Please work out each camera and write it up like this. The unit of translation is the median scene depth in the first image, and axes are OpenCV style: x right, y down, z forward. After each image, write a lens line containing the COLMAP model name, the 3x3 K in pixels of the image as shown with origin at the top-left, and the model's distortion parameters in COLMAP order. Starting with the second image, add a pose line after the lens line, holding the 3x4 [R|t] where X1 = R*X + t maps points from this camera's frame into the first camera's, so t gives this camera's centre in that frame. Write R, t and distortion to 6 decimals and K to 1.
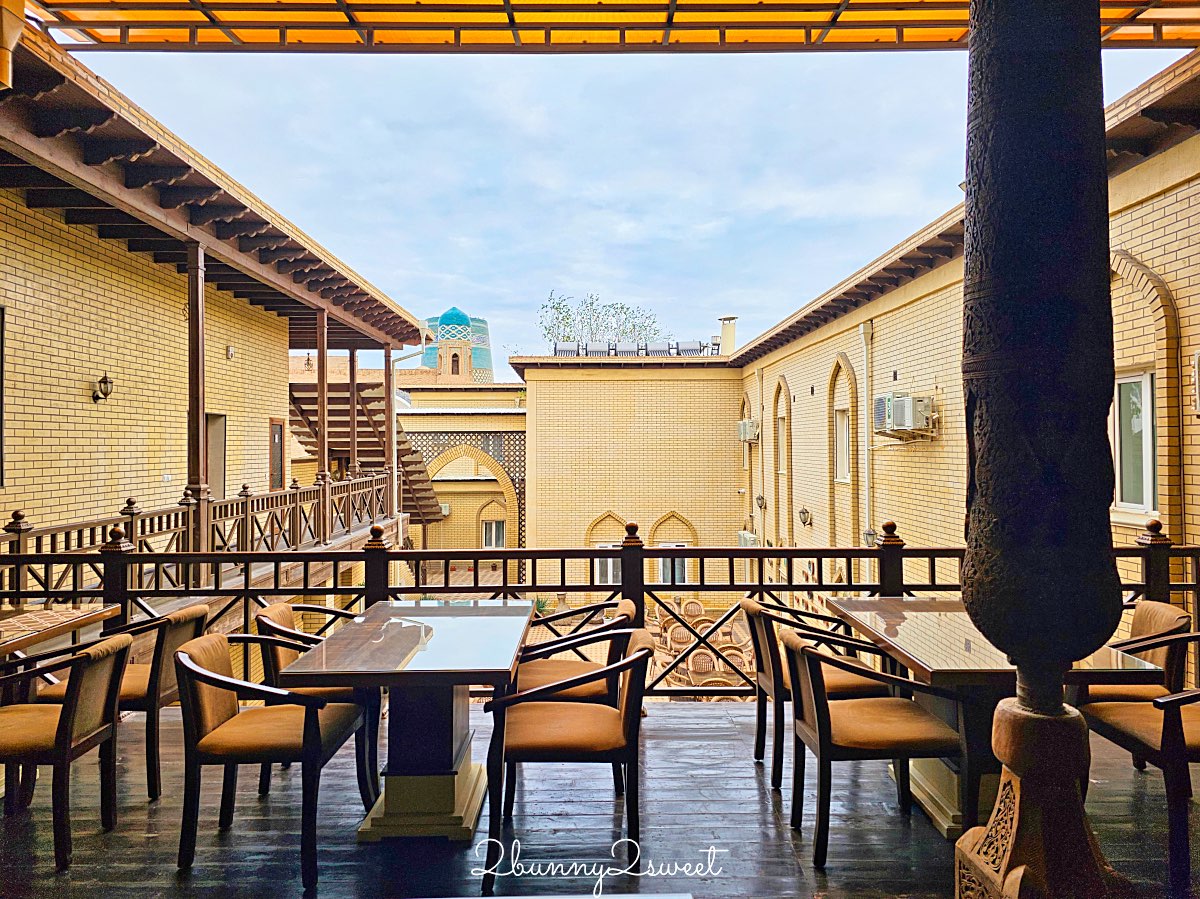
lens RADIAL K [[820.5, 0, 605.9], [0, 820.5, 459.9], [0, 0, 1]] dist [0.050517, -0.036531]
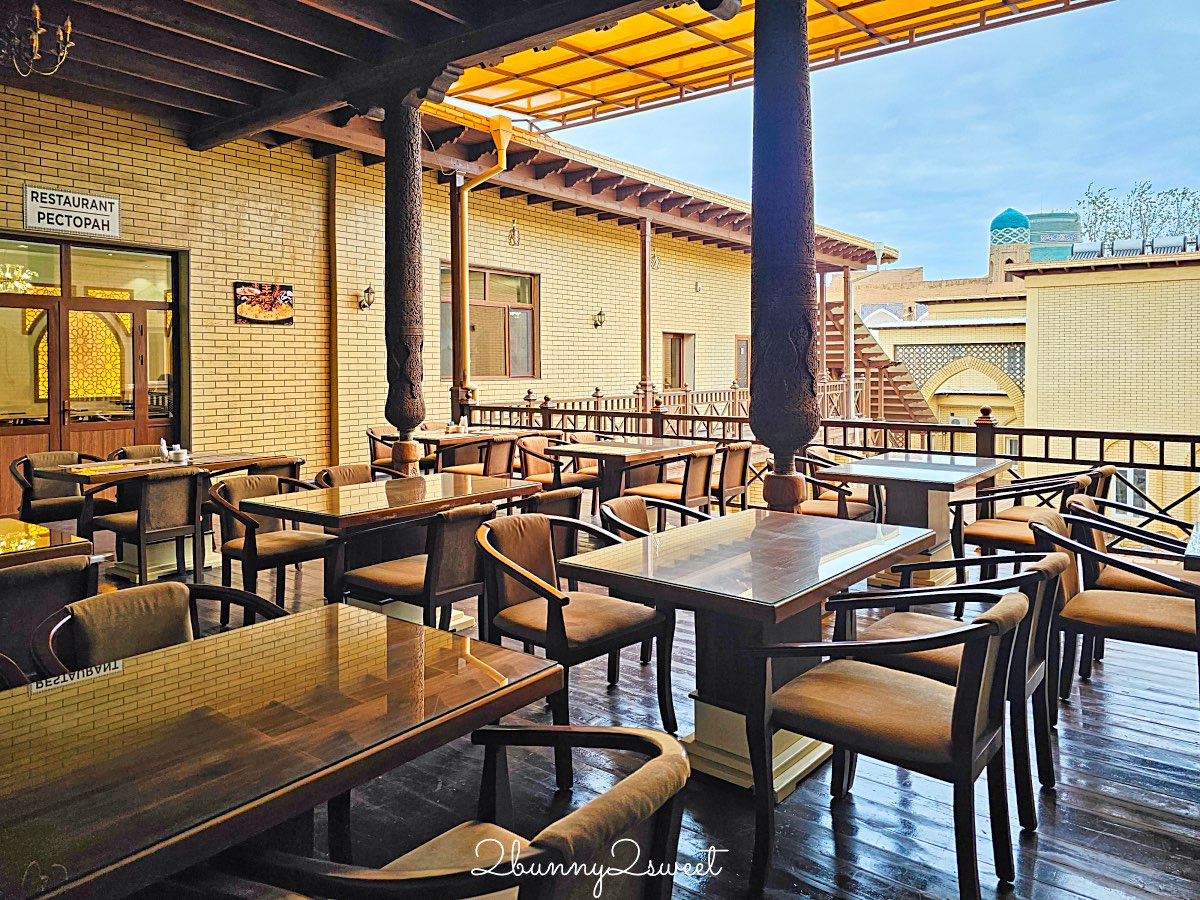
lens RADIAL K [[820.5, 0, 591.4], [0, 820.5, 446.2], [0, 0, 1]] dist [0.050517, -0.036531]
pose [[0.773268, 0.064715, -0.630768, 0.162561], [-0.010531, 0.995952, 0.089272, 0.006696], [0.633991, -0.062388, 0.770819, -0.094762]]
